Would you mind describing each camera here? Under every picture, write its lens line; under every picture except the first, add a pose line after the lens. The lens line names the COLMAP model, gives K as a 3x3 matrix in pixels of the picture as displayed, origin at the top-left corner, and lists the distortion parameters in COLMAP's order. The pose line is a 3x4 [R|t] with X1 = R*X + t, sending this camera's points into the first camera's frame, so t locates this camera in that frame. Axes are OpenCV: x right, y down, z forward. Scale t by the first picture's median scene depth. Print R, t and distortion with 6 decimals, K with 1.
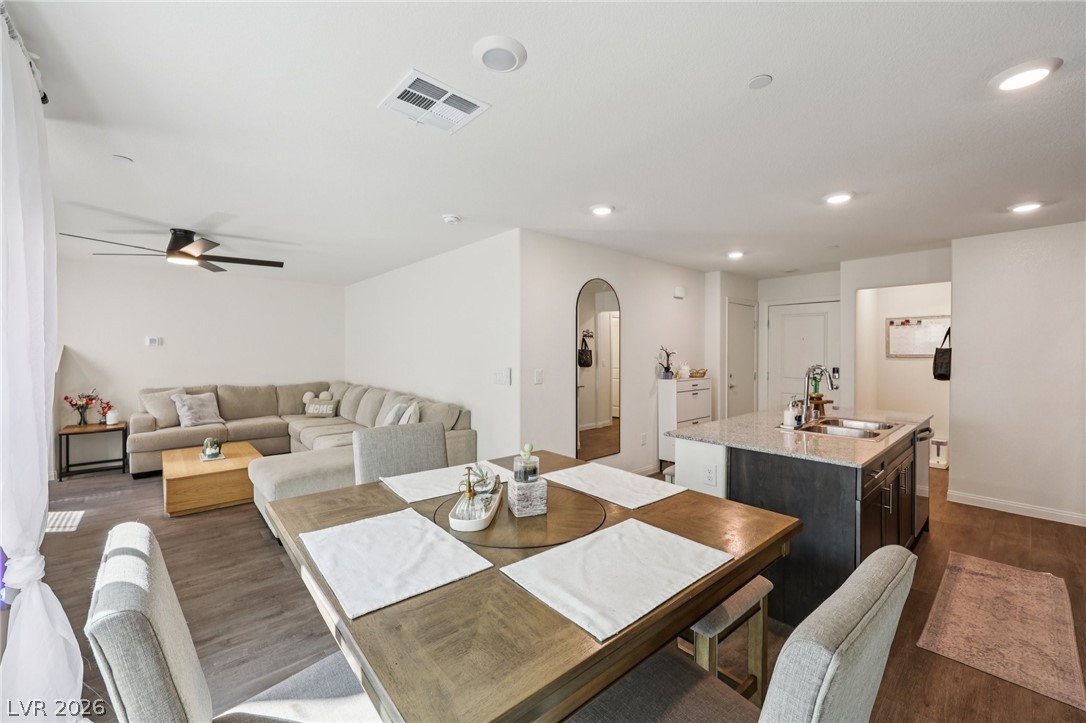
lens RADIAL K [[437.0, 0, 545.5], [0, 437.0, 355.6], [0, 0, 1]] dist [-0.000933, 0.000482]
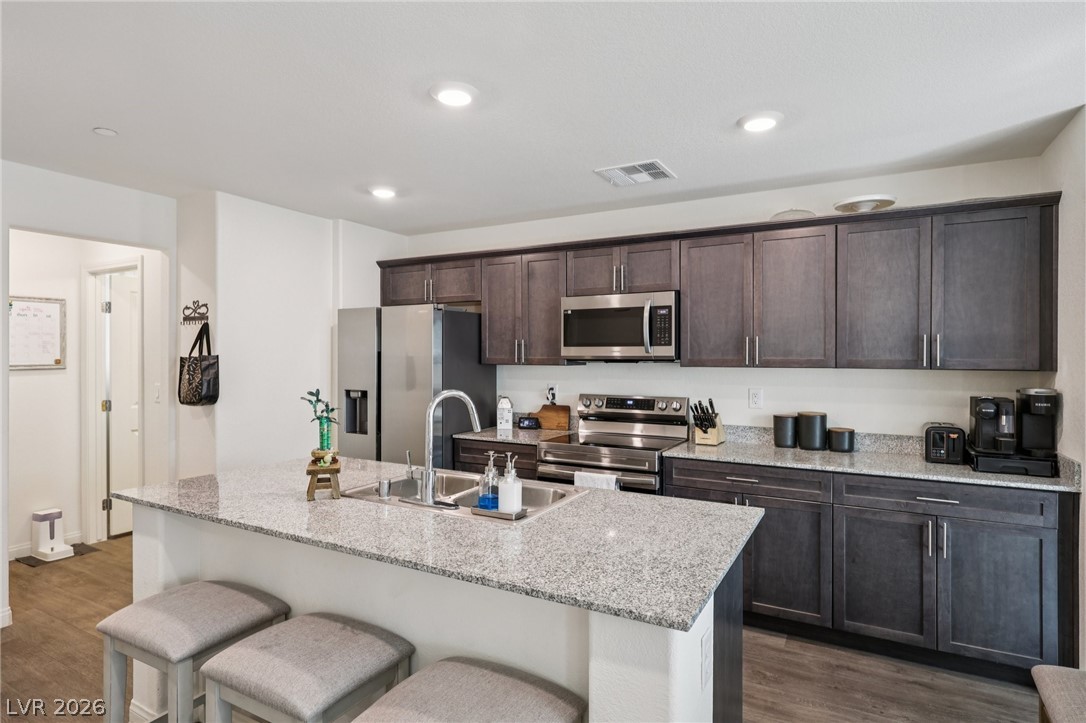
lens RADIAL K [[580.5, 0, 544.3], [0, 580.5, 357.9], [0, 0, 1]] dist [0.001002, -0.000363]
pose [[-0.329711, -0.004541, 0.944071, -0.064345], [0.006434, 0.999954, 0.007057, -0.016543], [-0.944060, 0.008401, -0.329667, 0.821278]]
